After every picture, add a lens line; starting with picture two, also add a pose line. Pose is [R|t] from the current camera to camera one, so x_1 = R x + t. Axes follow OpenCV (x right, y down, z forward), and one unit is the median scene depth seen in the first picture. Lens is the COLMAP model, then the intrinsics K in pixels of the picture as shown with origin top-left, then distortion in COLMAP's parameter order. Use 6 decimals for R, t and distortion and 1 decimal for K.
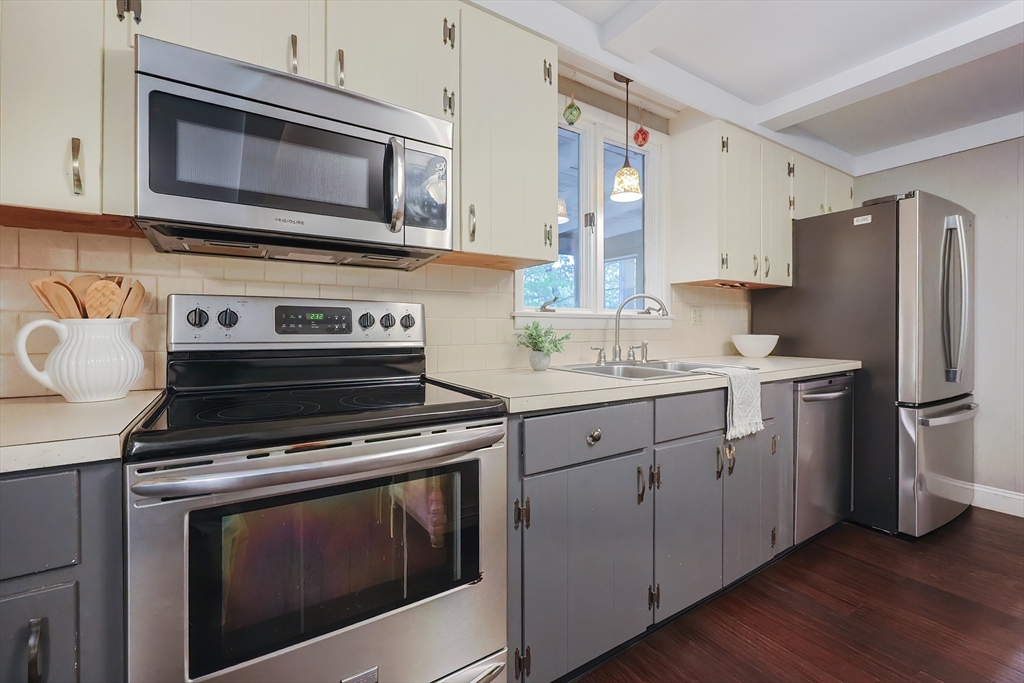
lens RADIAL K [[435.1, 0, 510.0], [0, 435.1, 330.7], [0, 0, 1]] dist [-0.002123, -0.000079]
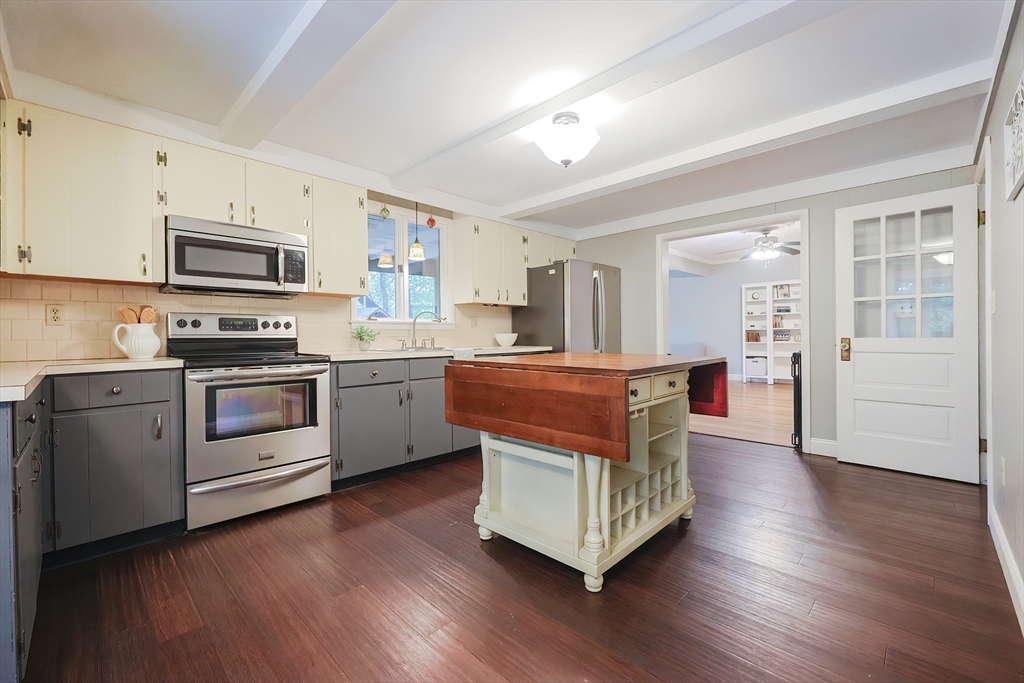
lens RADIAL K [[430.8, 0, 513.1], [0, 430.8, 338.9], [0, 0, 1]] dist [-0.001045, -0.000062]
pose [[0.974094, -0.010193, 0.225913, 0.353248], [0.010010, 0.999948, 0.001957, 0.052021], [-0.225921, 0.000355, 0.974146, -1.260379]]
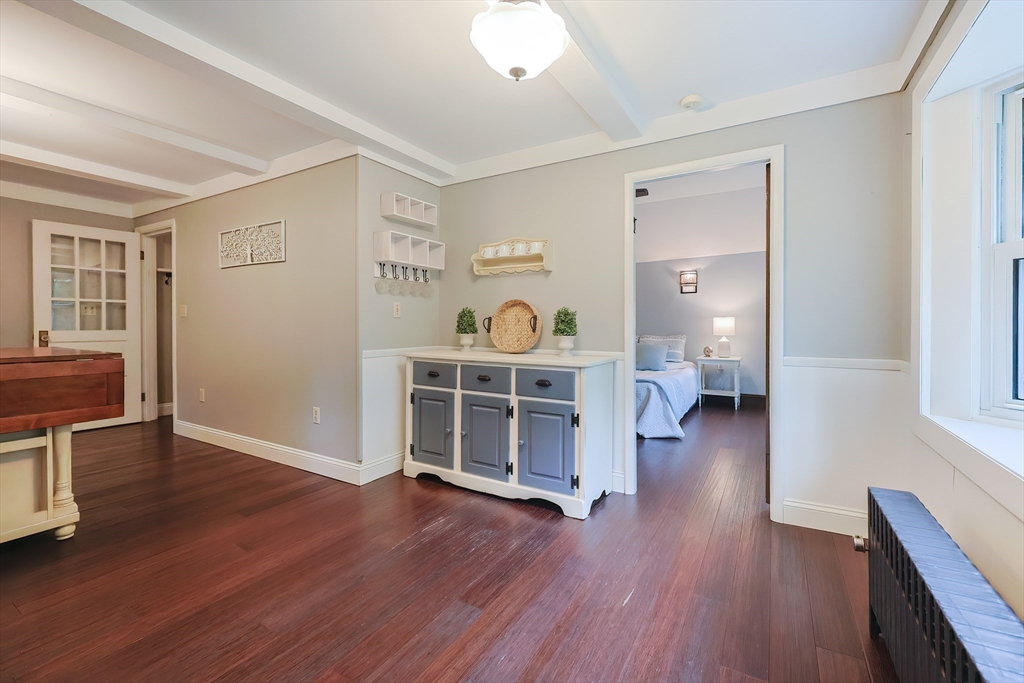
lens RADIAL K [[435.1, 0, 510.0], [0, 435.1, 330.7], [0, 0, 1]] dist [-0.002123, -0.000079]
pose [[-0.442133, -0.011307, 0.896878, -1.129452], [0.000314, 0.999919, 0.012761, 0.034153], [-0.896949, 0.005923, -0.442093, -0.852809]]
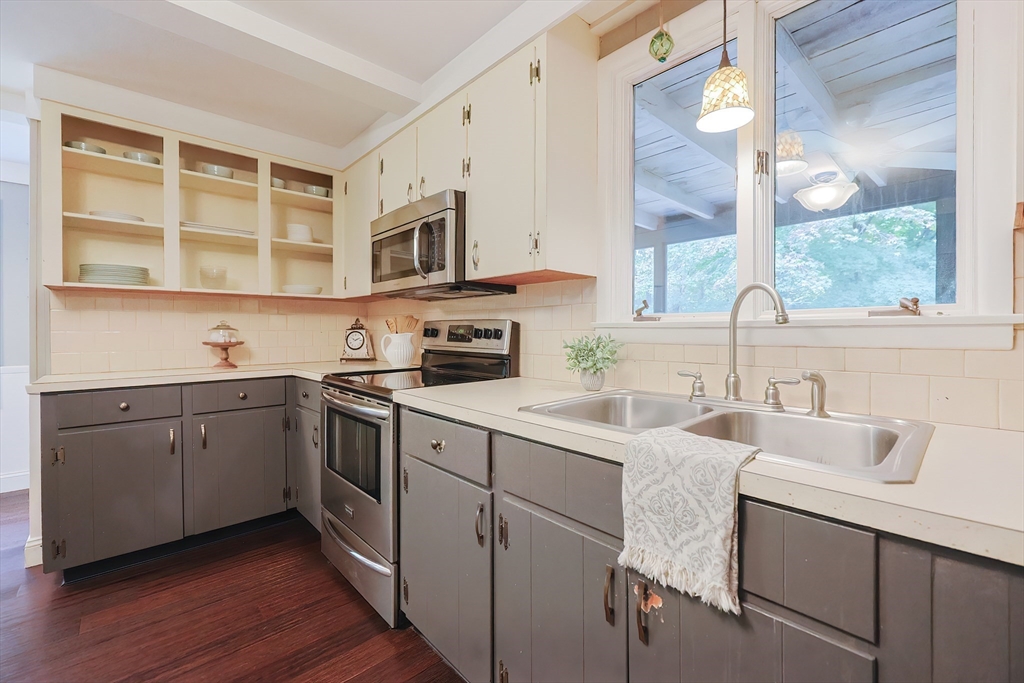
lens RADIAL K [[435.1, 0, 510.0], [0, 435.1, 330.7], [0, 0, 1]] dist [-0.002123, -0.000079]
pose [[0.166837, 0.002501, -0.985981, 1.128168], [-0.002399, 0.999995, 0.002130, -0.036110], [0.985982, 0.002010, 0.166842, 0.878636]]
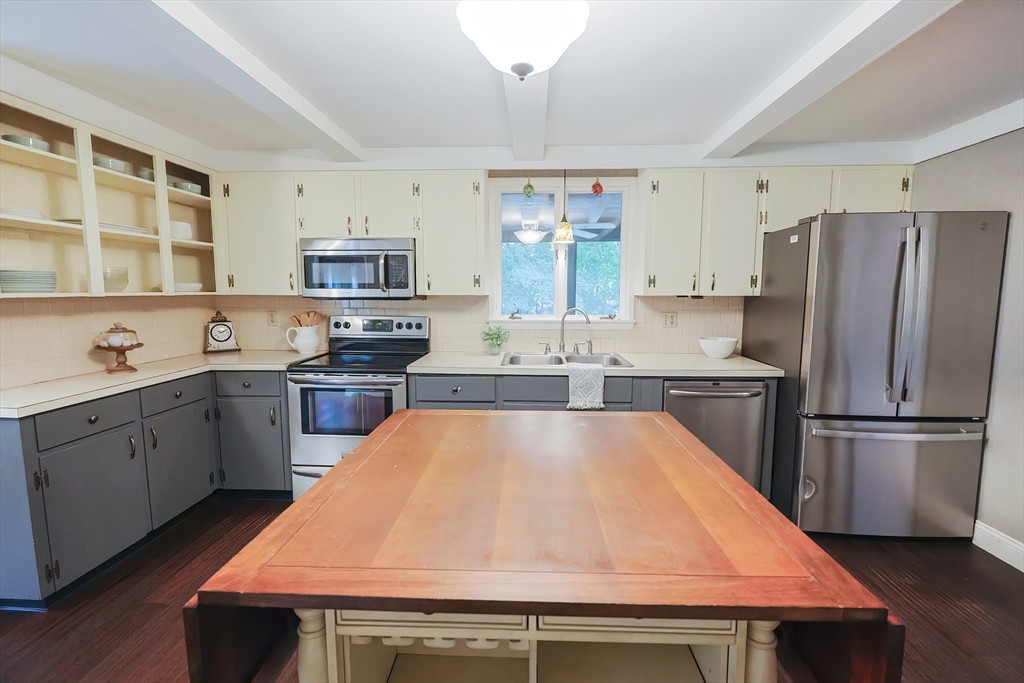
lens RADIAL K [[439.7, 0, 514.6], [0, 439.7, 337.5], [0, 0, 1]] dist [-0.003398, -0.000250]
pose [[0.815756, 0.064192, -0.574823, 1.421704], [-0.005604, 0.994653, 0.103122, -0.196463], [0.578369, -0.080902, 0.811754, -0.454606]]
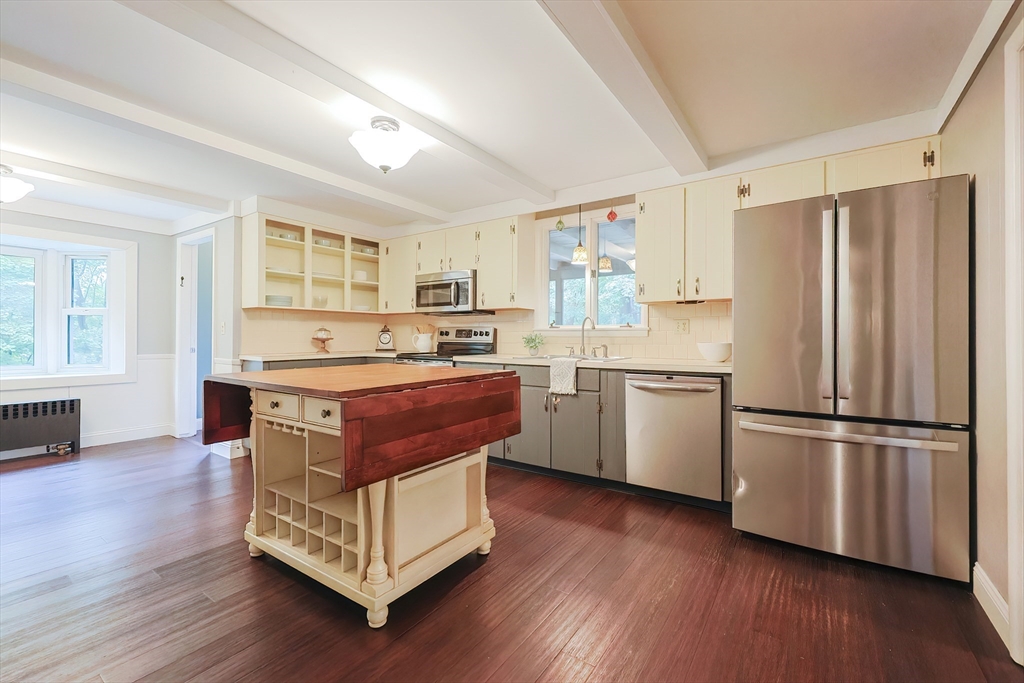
lens RADIAL K [[435.1, 0, 510.0], [0, 435.1, 330.7], [0, 0, 1]] dist [-0.002123, -0.000079]
pose [[0.379743, -0.010113, -0.925037, 2.557027], [-0.006596, 0.999885, -0.013639, -0.003298], [0.925069, 0.011281, 0.379633, 0.090443]]
